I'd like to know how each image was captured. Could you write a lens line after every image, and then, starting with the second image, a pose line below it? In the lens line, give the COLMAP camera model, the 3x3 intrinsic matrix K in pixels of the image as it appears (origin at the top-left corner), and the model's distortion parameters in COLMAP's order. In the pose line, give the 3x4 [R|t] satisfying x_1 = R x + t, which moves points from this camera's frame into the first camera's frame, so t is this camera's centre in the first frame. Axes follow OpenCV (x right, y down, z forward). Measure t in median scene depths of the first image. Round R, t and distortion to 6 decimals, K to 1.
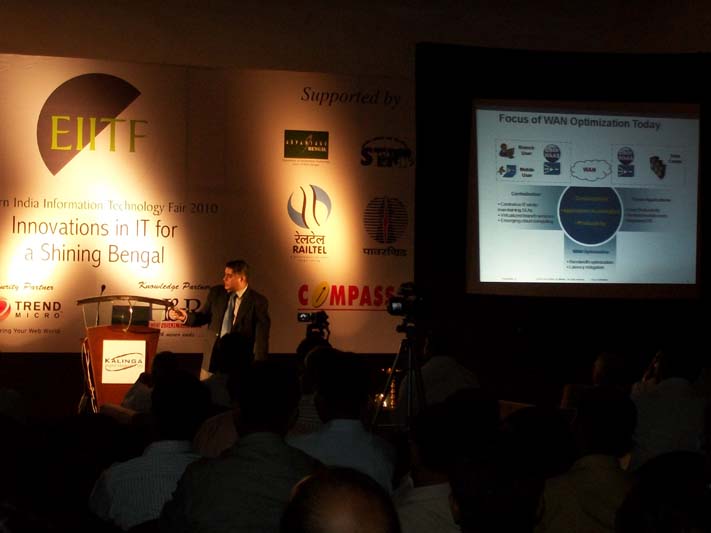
lens RADIAL K [[1781.9, 0, 355.5], [0, 1781.9, 266.5], [0, 0, 1]] dist [-0.004499, -0.230187]
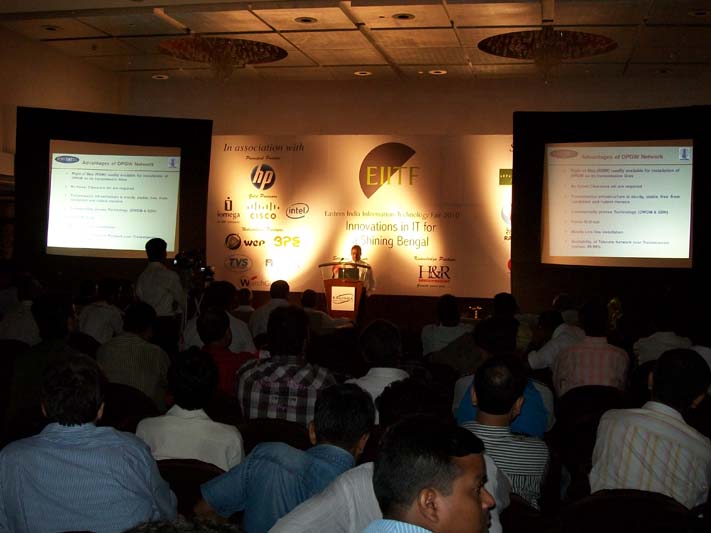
lens RADIAL K [[935.7, 0, 355.5], [0, 935.7, 266.5], [0, 0, 1]] dist [-0.115335, -0.024556]
pose [[0.840551, 0.009860, -0.541643, 0.332696], [-0.003442, 0.999911, 0.012860, 0.006684], [0.541721, -0.008946, 0.840511, 0.164963]]
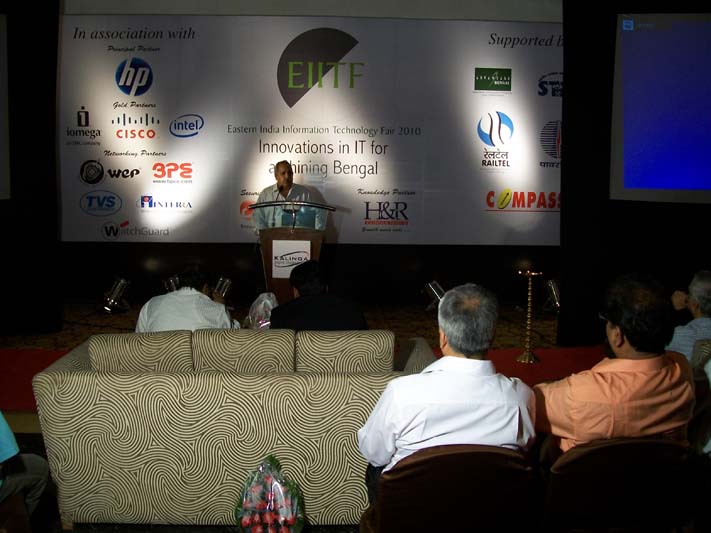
lens RADIAL K [[768.8, 0, 365.2], [0, 768.8, 265.4], [0, 0, 1]] dist [-0.169206, 0.129529]
pose [[0.950820, 0.025958, -0.308653, 0.055262], [0.007022, 0.994420, 0.105260, 0.005007], [0.309663, -0.102251, 0.945332, 0.455918]]
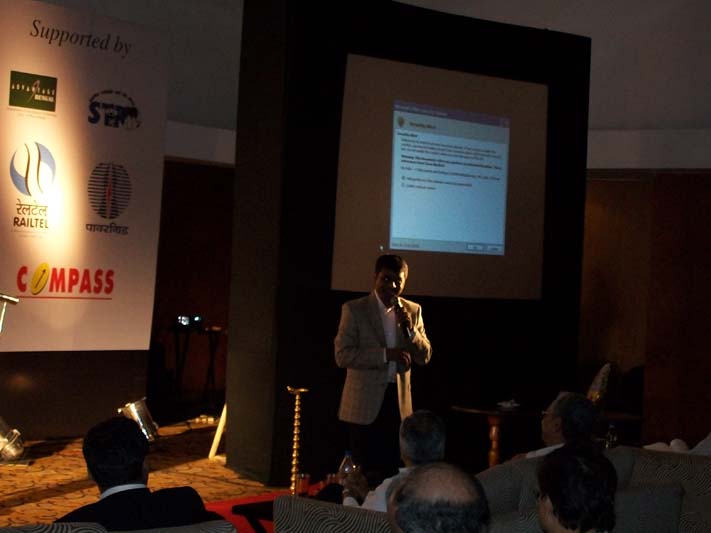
lens RADIAL K [[1432.0, 0, 355.5], [0, 1432.0, 266.5], [0, 0, 1]] dist [-0.051493, -0.011494]
pose [[0.853681, 0.028161, 0.520034, -0.236420], [-0.040688, 0.999091, 0.012690, -0.003862], [-0.519204, -0.031992, 0.854051, 0.375716]]
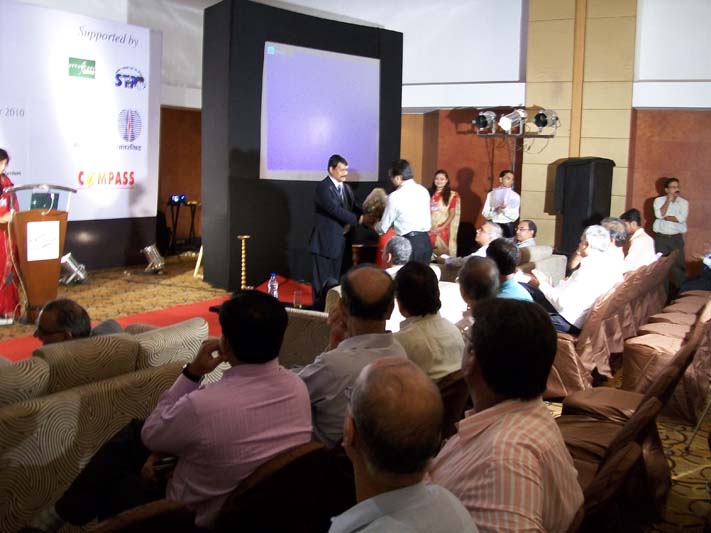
lens RADIAL K [[768.8, 0, 365.2], [0, 768.8, 265.4], [0, 0, 1]] dist [-0.169206, 0.129529]
pose [[0.782705, -0.069940, 0.618450, -0.223500], [-0.021240, 0.990086, 0.138849, -0.002656], [-0.622030, -0.121814, 0.773460, 0.403671]]
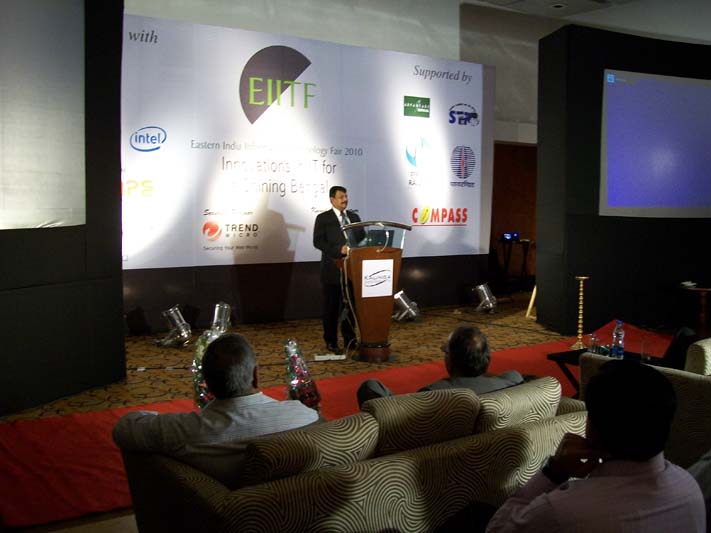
lens RADIAL K [[768.8, 0, 365.2], [0, 768.8, 265.4], [0, 0, 1]] dist [-0.169206, 0.129529]
pose [[0.968859, -0.028983, 0.245911, -0.217019], [0.005765, 0.995497, 0.094614, -0.002090], [-0.247546, -0.090250, 0.964664, 0.428171]]
